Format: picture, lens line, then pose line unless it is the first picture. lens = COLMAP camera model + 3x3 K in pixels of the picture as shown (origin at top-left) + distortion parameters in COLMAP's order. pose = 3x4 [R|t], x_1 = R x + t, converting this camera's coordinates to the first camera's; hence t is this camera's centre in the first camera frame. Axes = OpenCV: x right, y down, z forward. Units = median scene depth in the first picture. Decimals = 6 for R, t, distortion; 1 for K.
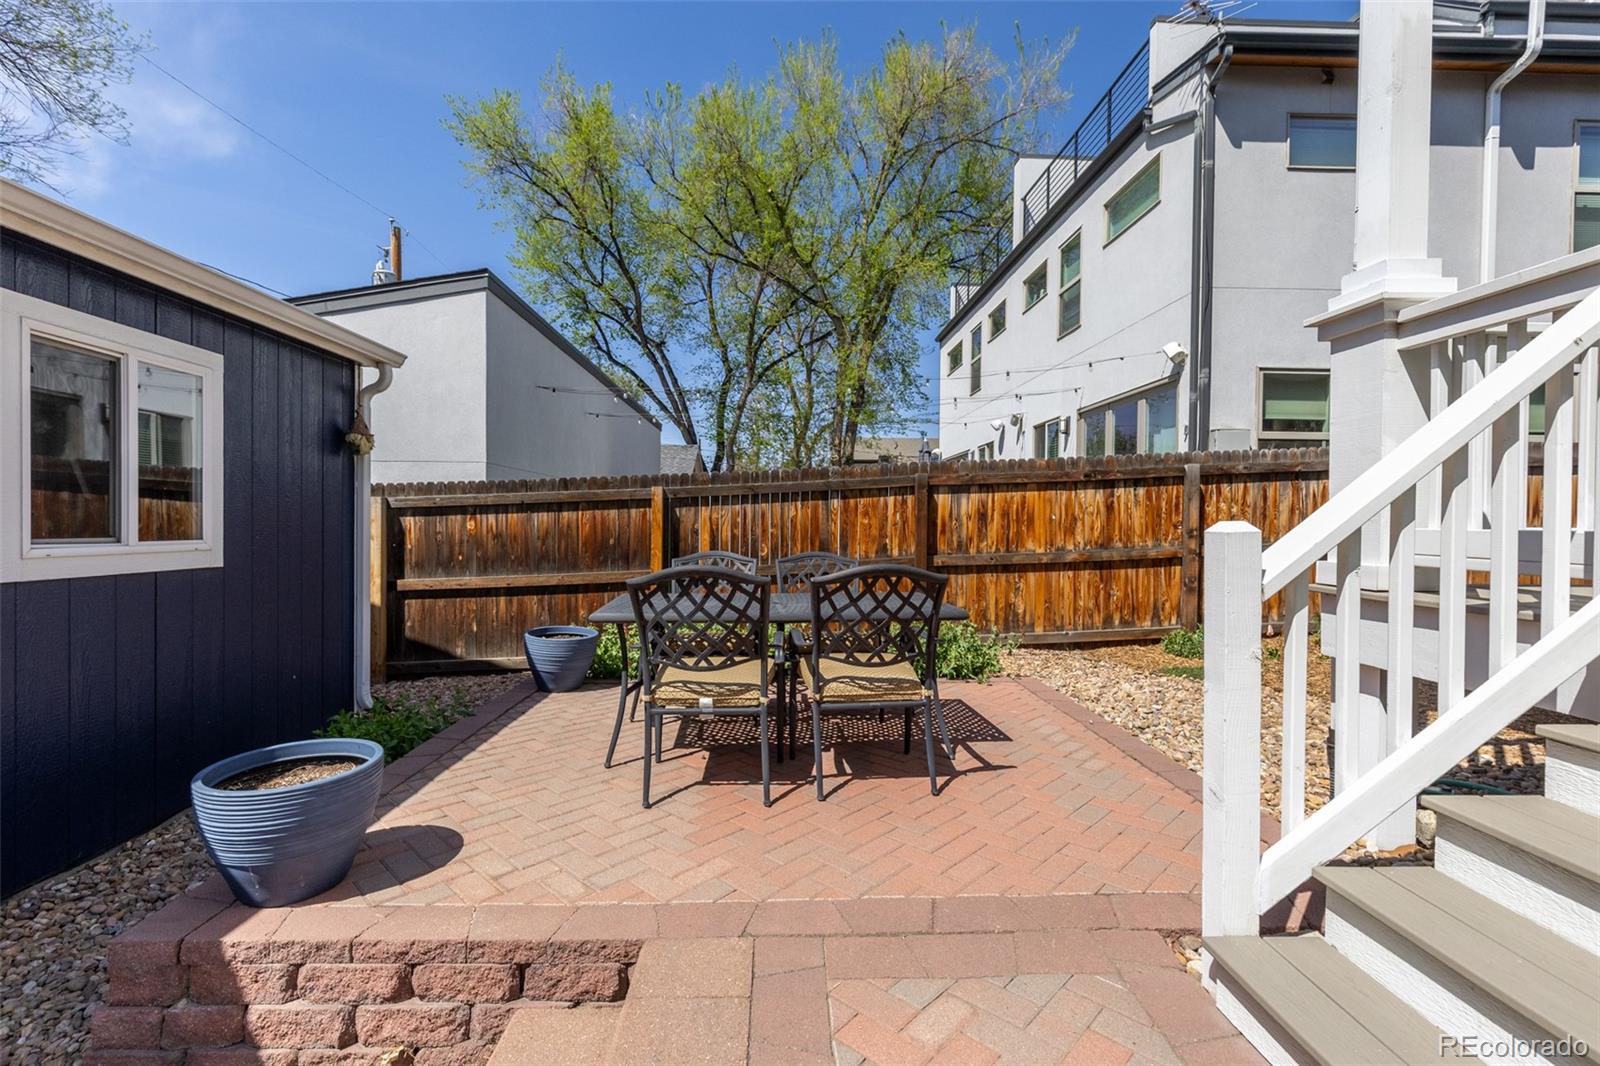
lens RADIAL K [[719.4, 0, 798.6], [0, 719.4, 528.0], [0, 0, 1]] dist [0.003340, 0.000497]
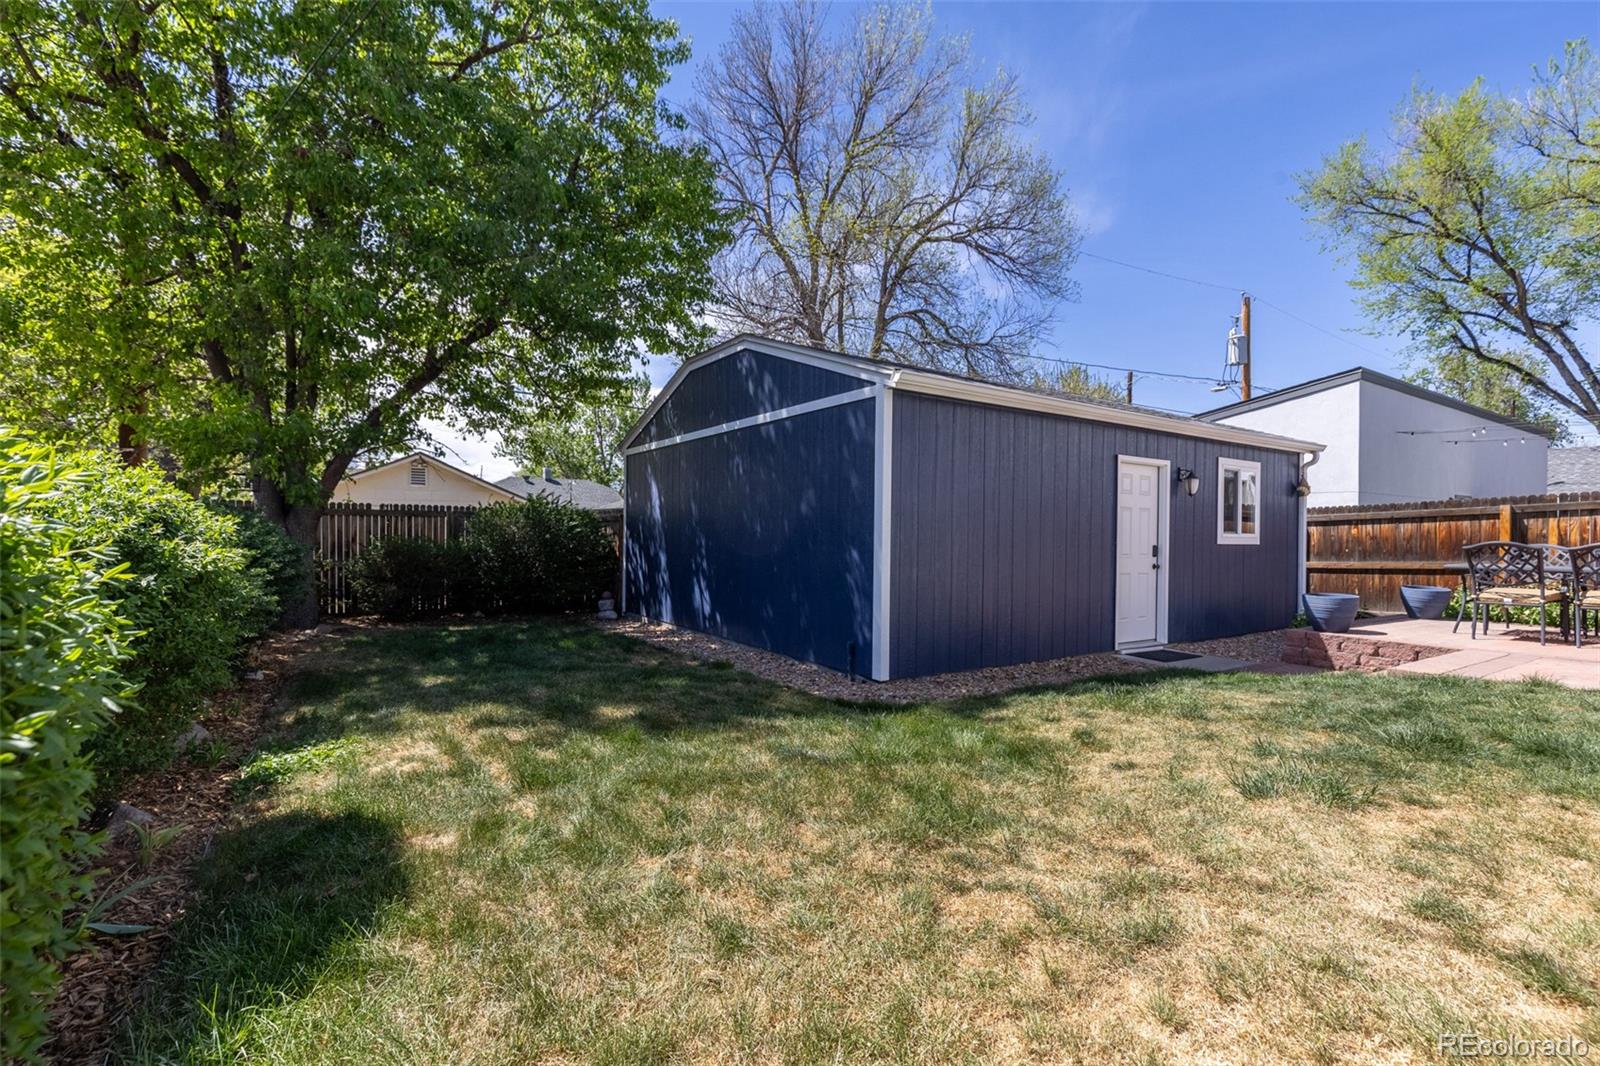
lens RADIAL K [[719.4, 0, 793.9], [0, 719.4, 532.5], [0, 0, 1]] dist [0.003340, 0.000497]
pose [[0.523024, -0.001106, -0.852317, 0.297757], [-0.013700, 0.999859, -0.009704, 0.032774], [0.852208, 0.016752, 0.522935, -1.001334]]
